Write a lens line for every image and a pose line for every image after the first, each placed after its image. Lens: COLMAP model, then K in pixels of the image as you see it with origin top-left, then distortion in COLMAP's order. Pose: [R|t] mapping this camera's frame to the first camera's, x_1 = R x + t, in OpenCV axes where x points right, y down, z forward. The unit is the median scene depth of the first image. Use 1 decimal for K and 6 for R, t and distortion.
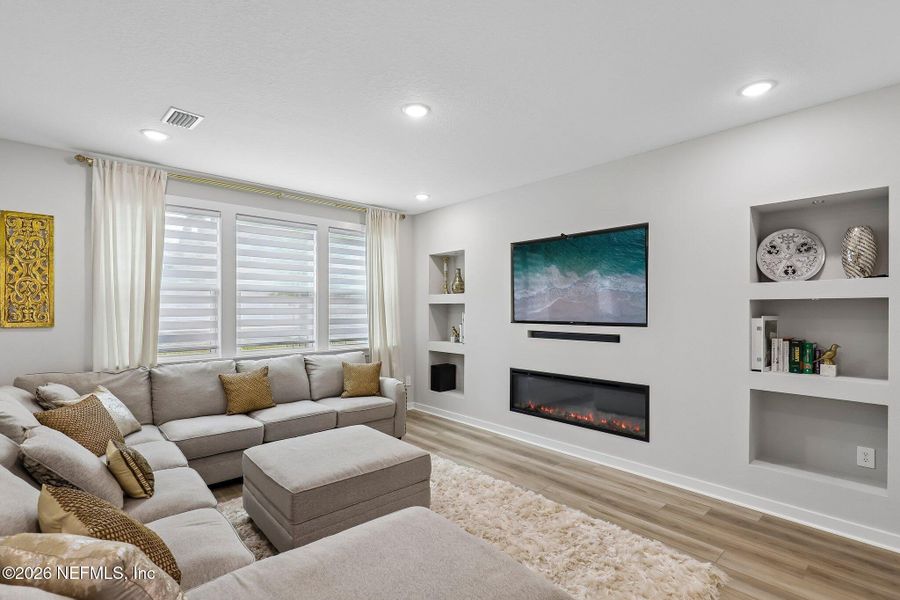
lens RADIAL K [[416.2, 0, 454.8], [0, 416.2, 304.7], [0, 0, 1]] dist [-0.000191, -0.000513]
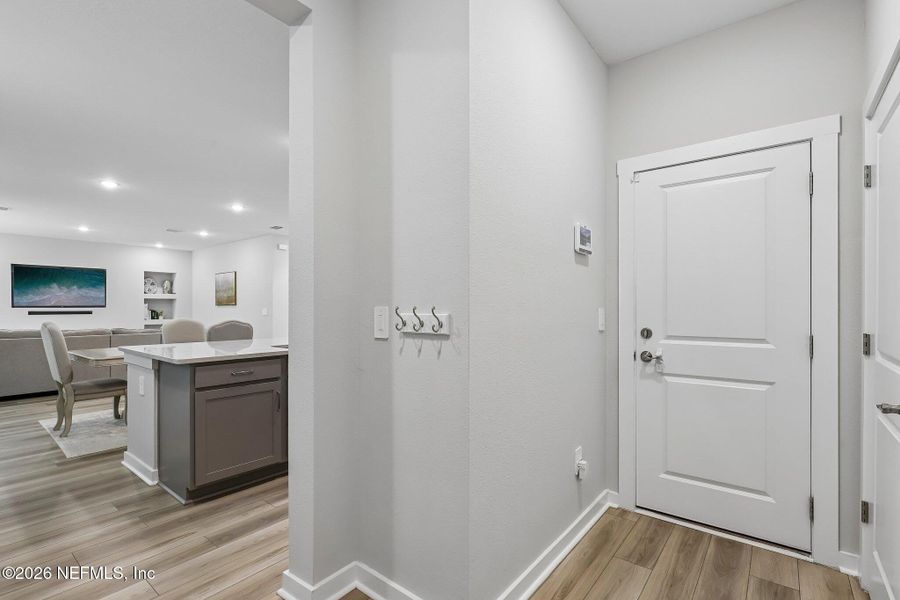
lens RADIAL K [[416.2, 0, 454.8], [0, 416.2, 304.7], [0, 0, 1]] dist [-0.000191, -0.000513]
pose [[-0.167683, 0.009074, 0.985799, -2.978124], [-0.008650, 0.999906, -0.010675, 0.051127], [-0.985803, -0.010317, -0.167589, -0.905503]]
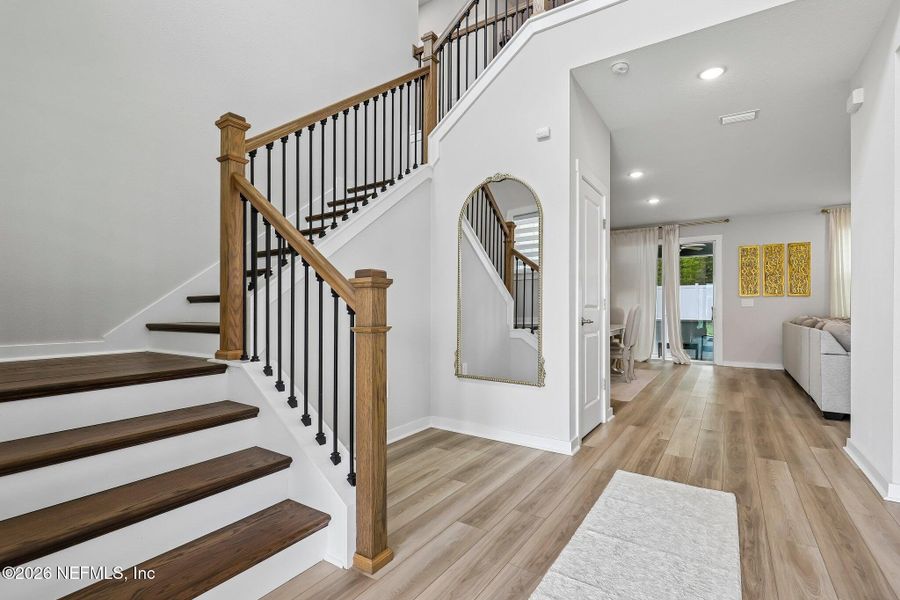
lens RADIAL K [[416.2, 0, 454.8], [0, 416.2, 304.7], [0, 0, 1]] dist [-0.000191, -0.000513]
pose [[0.251357, 0.011146, -0.967830, 0.646867], [0.012839, 0.999807, 0.014849, 0.046541], [0.967809, -0.016158, 0.251165, -1.348503]]
